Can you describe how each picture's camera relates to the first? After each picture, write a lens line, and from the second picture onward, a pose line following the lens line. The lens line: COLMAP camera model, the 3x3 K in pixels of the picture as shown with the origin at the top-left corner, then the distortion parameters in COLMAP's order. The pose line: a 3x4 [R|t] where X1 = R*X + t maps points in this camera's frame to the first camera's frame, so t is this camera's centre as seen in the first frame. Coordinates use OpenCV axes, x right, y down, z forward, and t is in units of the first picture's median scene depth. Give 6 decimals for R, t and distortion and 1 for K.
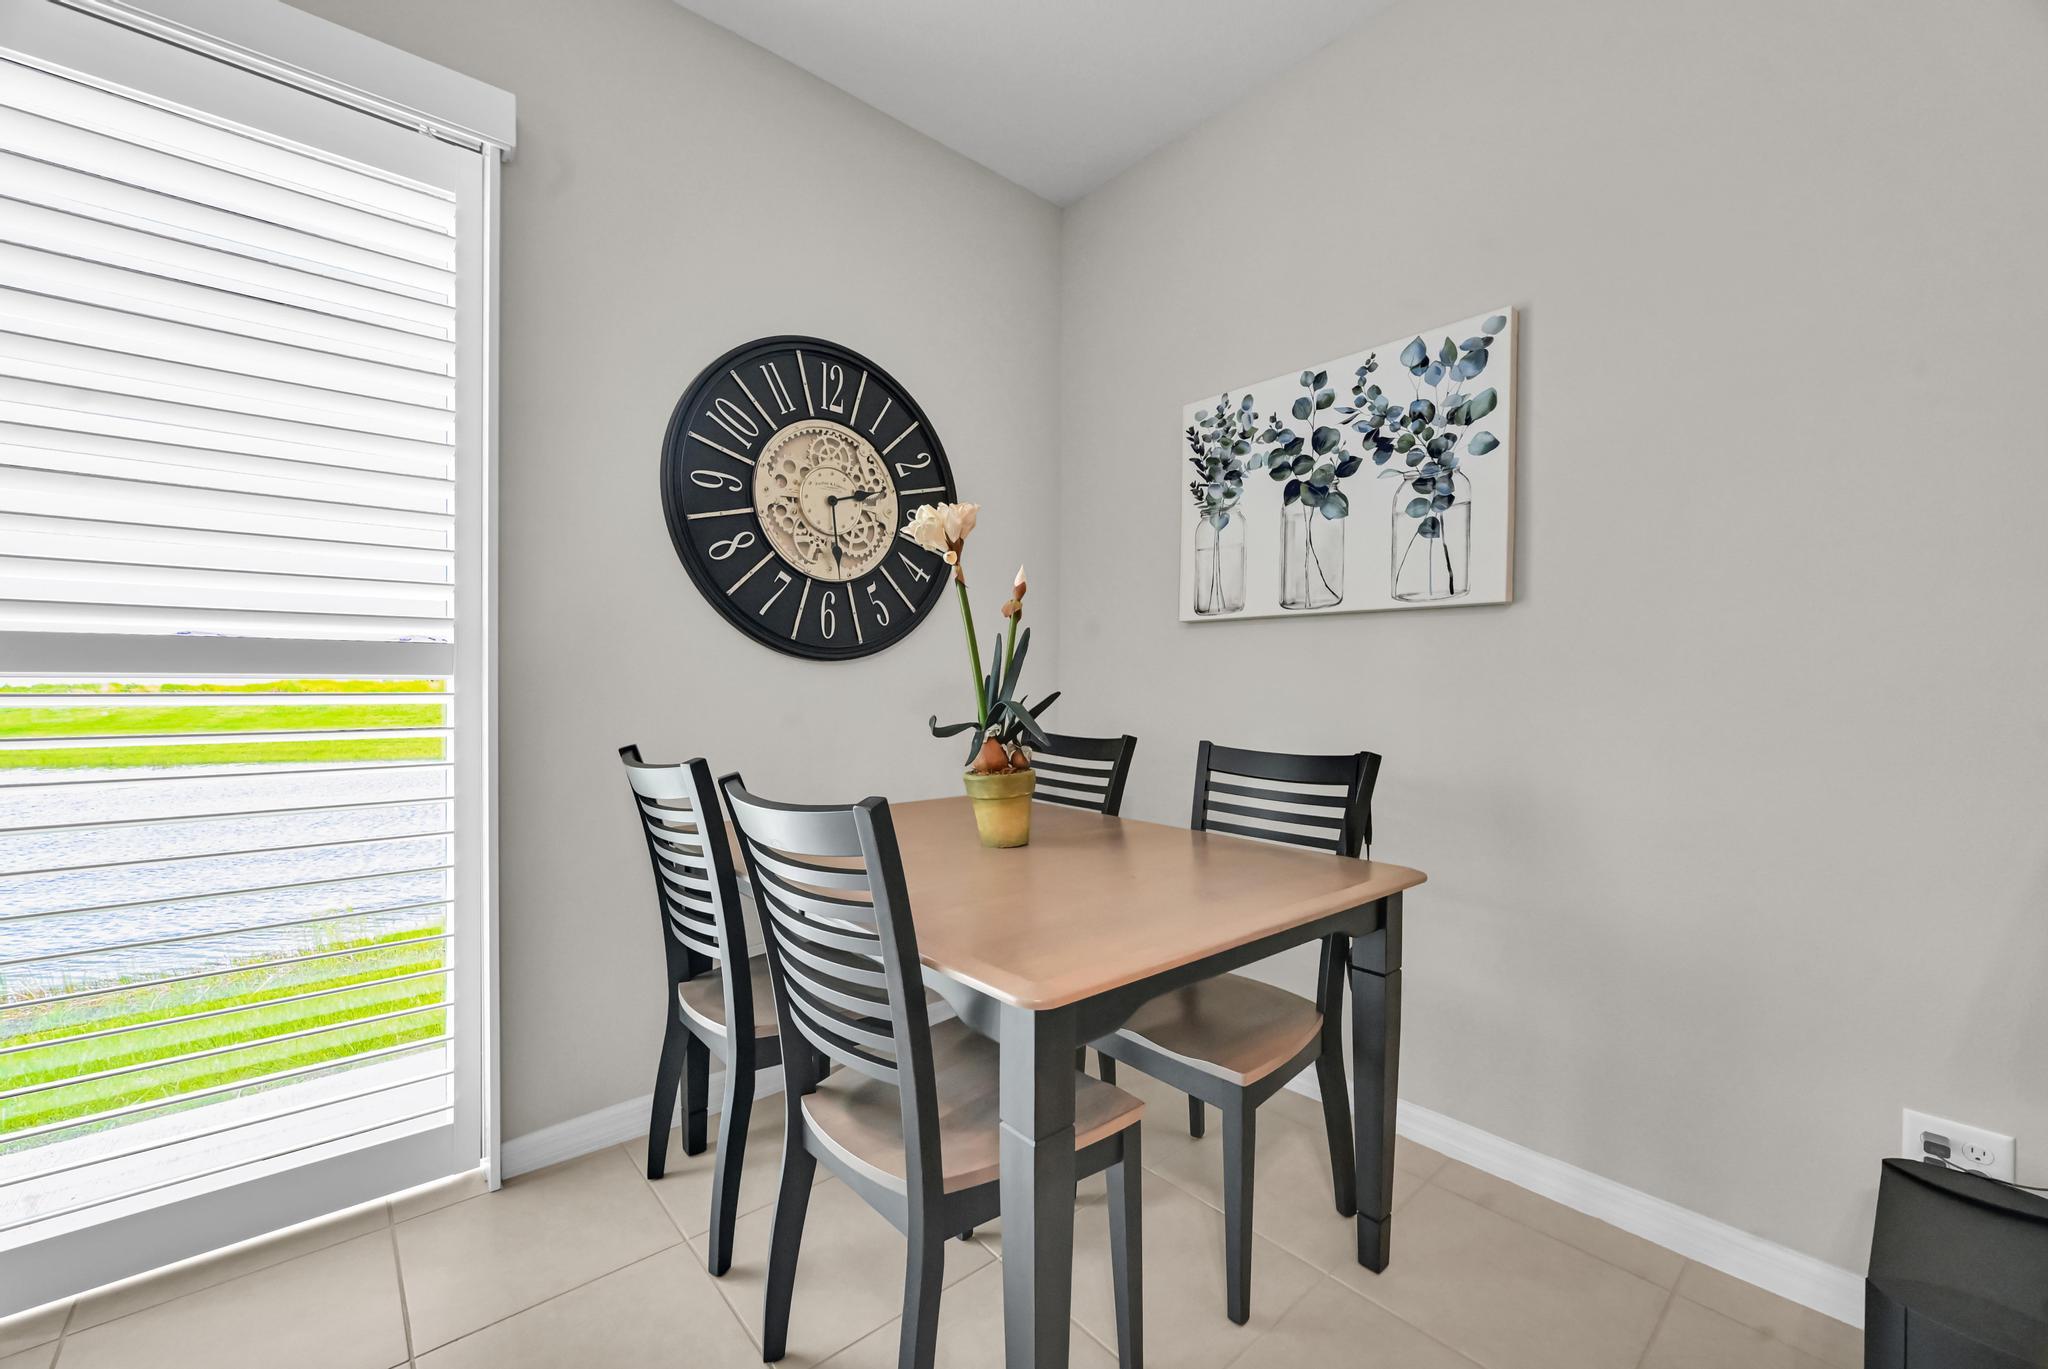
lens RADIAL K [[822.1, 0, 1032.5], [0, 822.1, 686.6], [0, 0, 1]] dist [-0.009619, 0.001543]
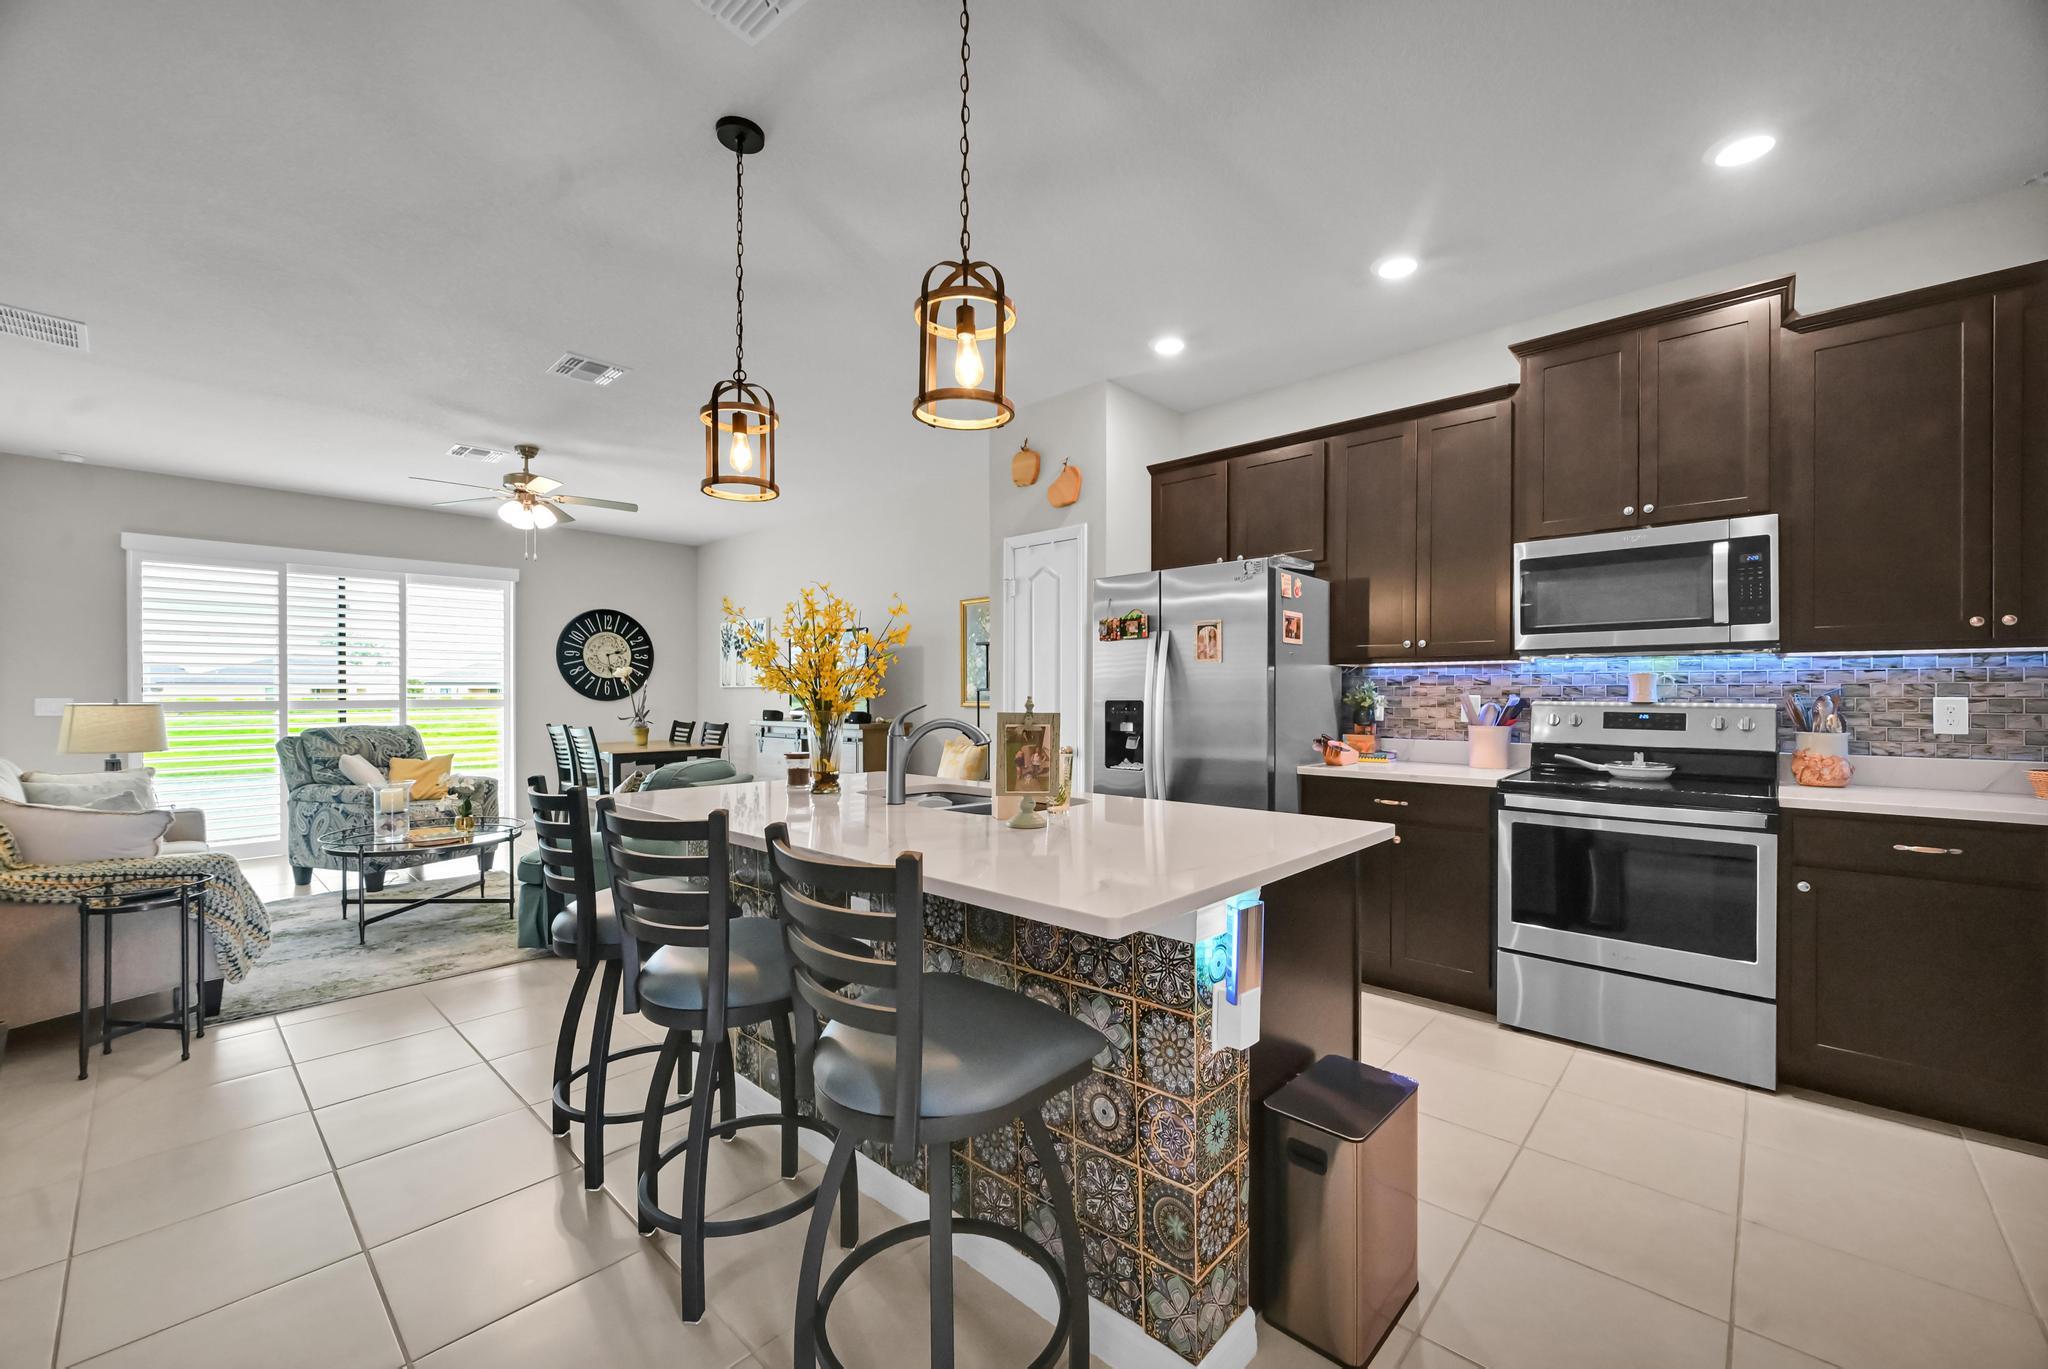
lens RADIAL K [[822.1, 0, 1044.4], [0, 822.1, 694.1], [0, 0, 1]] dist [-0.009619, 0.001543]
pose [[0.993690, -0.007578, 0.111906, 1.266523], [0.008389, 0.999942, -0.006777, -0.023276], [-0.111848, 0.007673, 0.993696, -2.798566]]
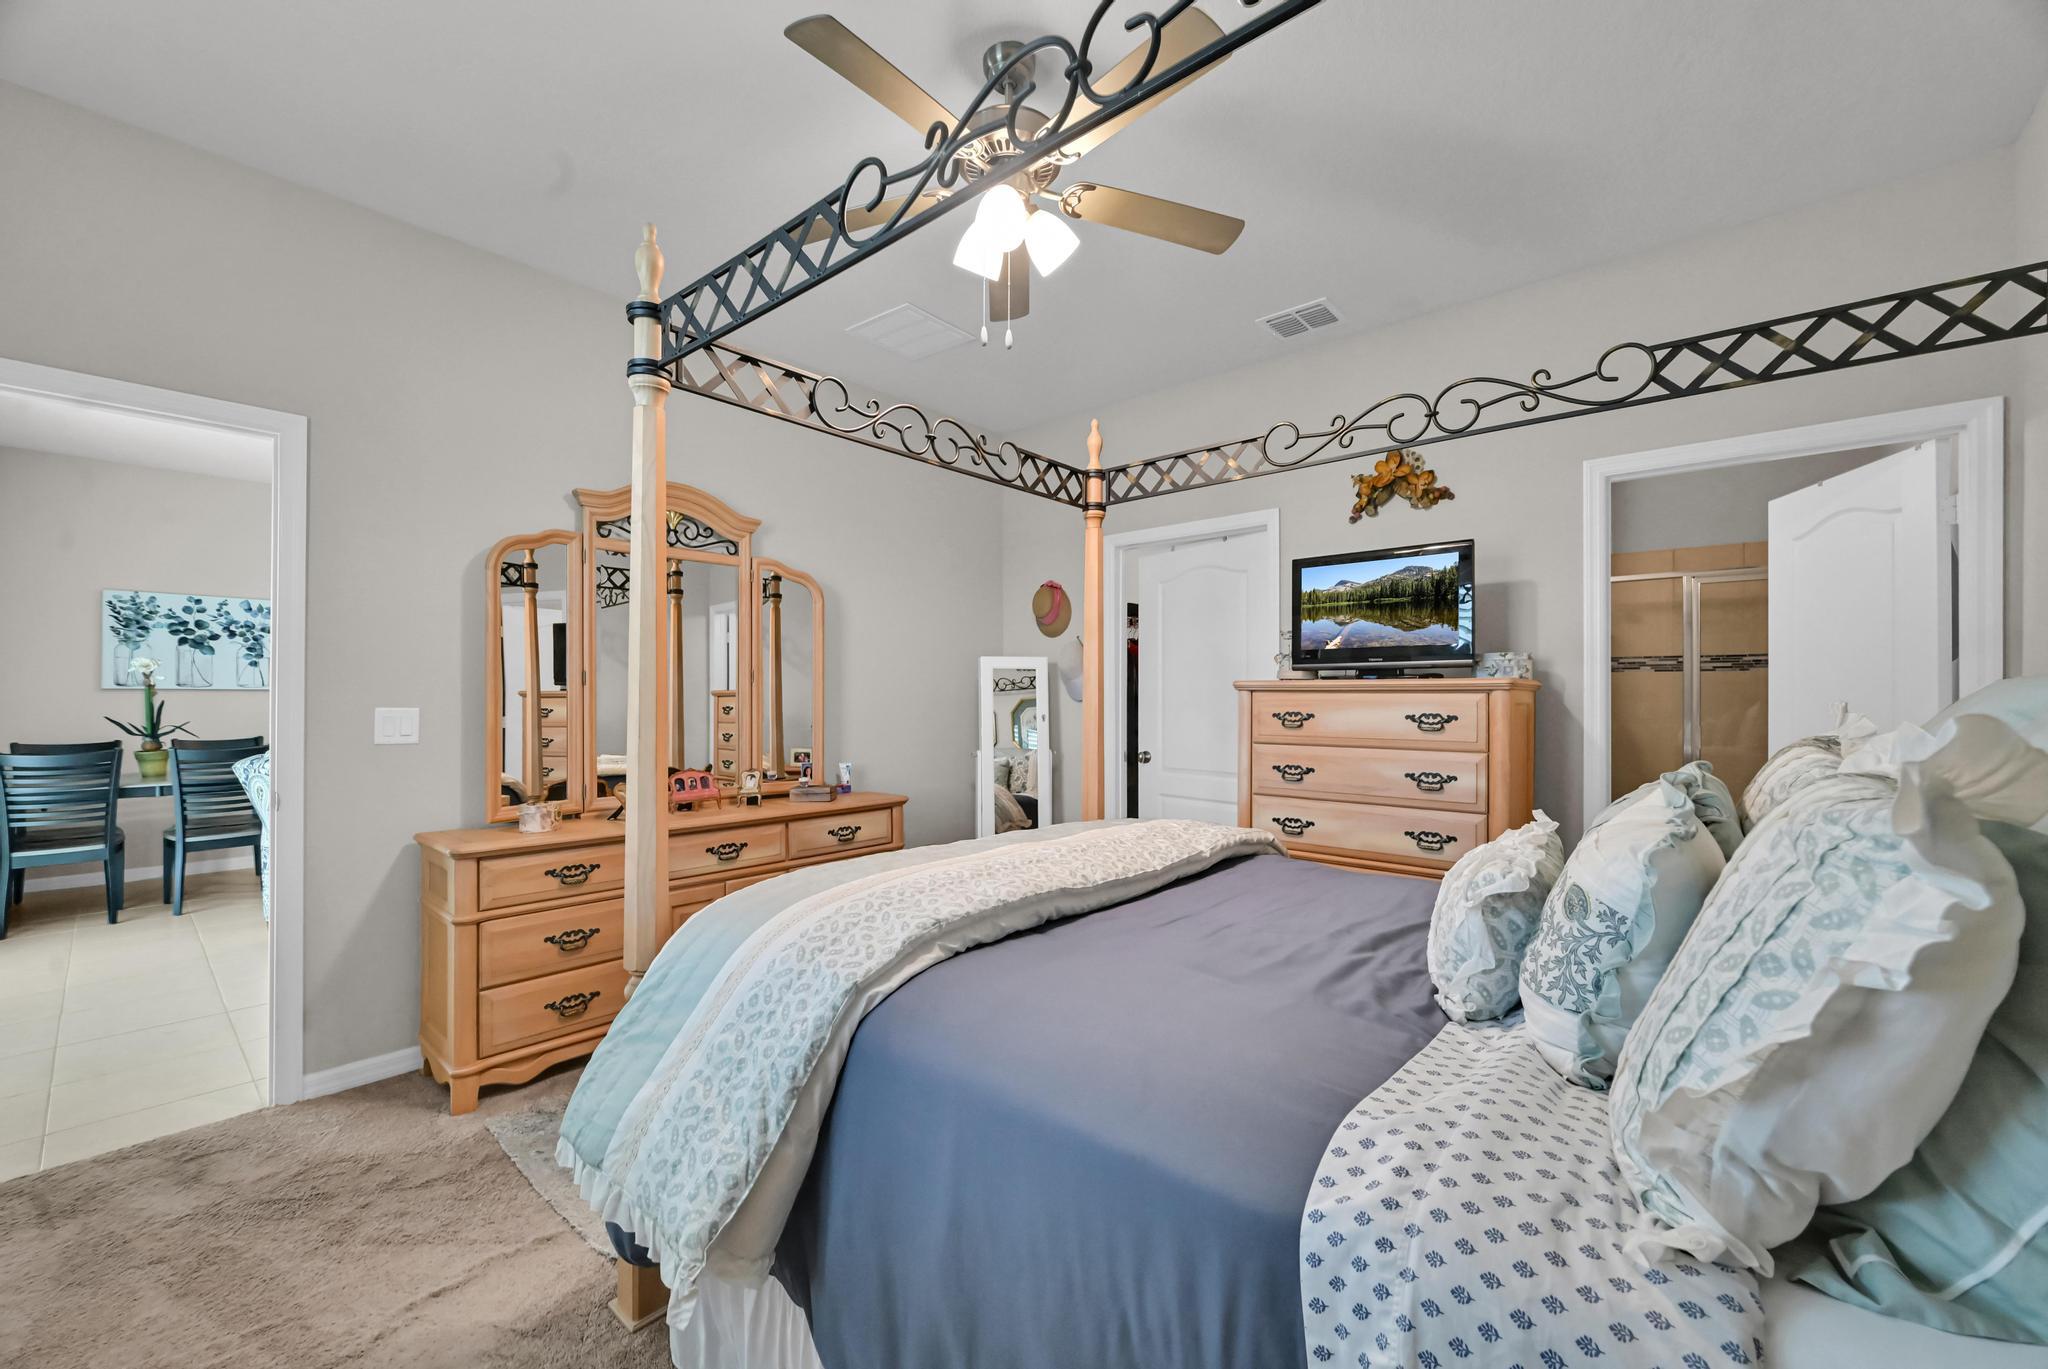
lens RADIAL K [[822.1, 0, 1010.7], [0, 822.1, 691.7], [0, 0, 1]] dist [-0.009619, 0.001543]
pose [[-0.103919, 0.000128, 0.994586, -2.536363], [0.005947, 0.999982, 0.000493, -0.065712], [-0.994568, 0.005966, -0.103917, -1.338073]]
